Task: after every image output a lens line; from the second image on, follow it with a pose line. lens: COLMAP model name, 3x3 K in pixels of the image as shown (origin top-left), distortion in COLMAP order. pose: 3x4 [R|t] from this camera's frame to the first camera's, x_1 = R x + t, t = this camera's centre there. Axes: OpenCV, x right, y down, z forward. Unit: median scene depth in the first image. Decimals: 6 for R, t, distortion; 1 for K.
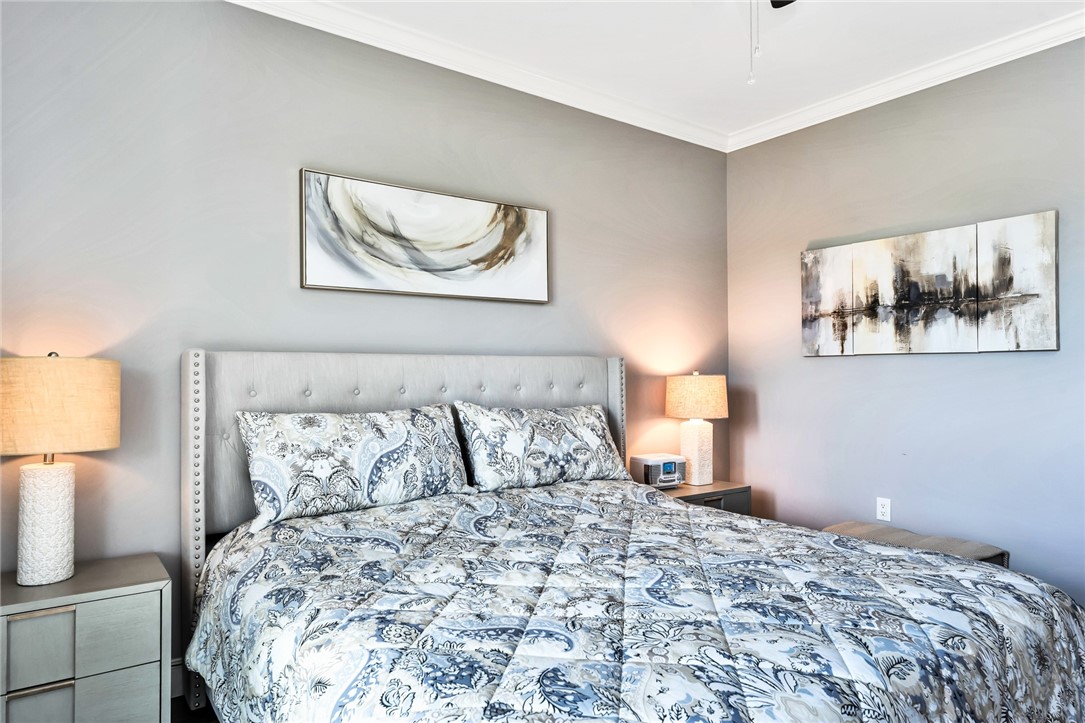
lens RADIAL K [[620.8, 0, 542.4], [0, 620.8, 364.8], [0, 0, 1]] dist [0.002669, -0.000029]
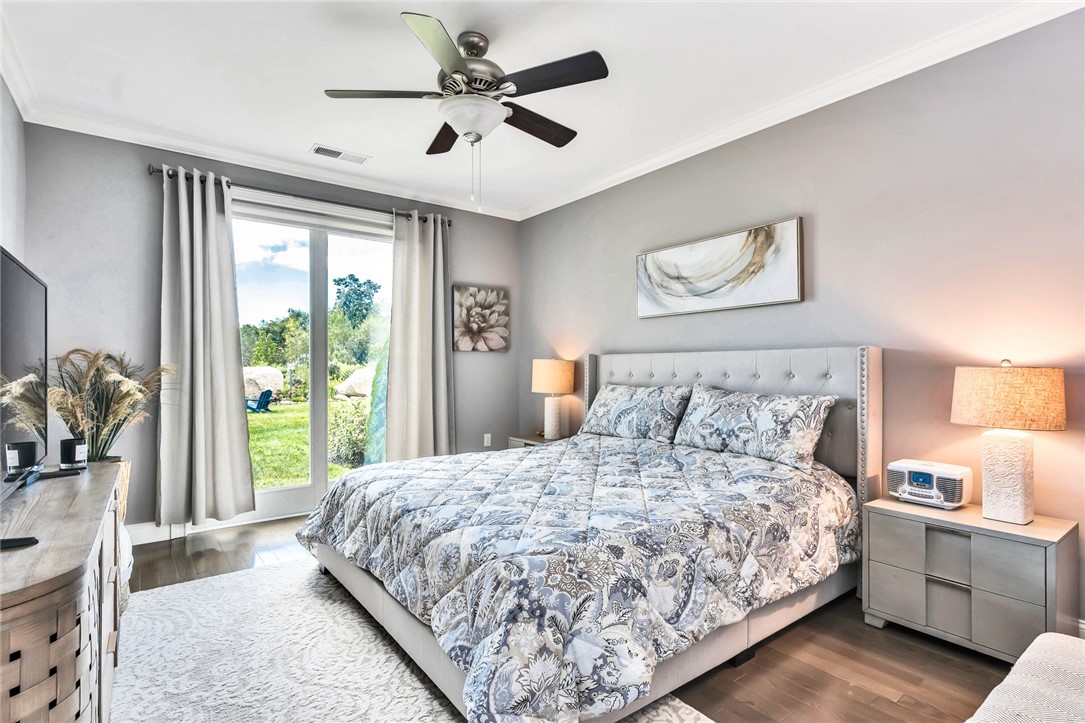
lens RADIAL K [[528.9, 0, 543.3], [0, 528.9, 364.1], [0, 0, 1]] dist [-0.000498, -0.000076]
pose [[0.057105, -0.004105, -0.998360, 1.076150], [0.010162, 0.999942, -0.003530, 0.012846], [0.998316, -0.009944, 0.057144, 0.573988]]
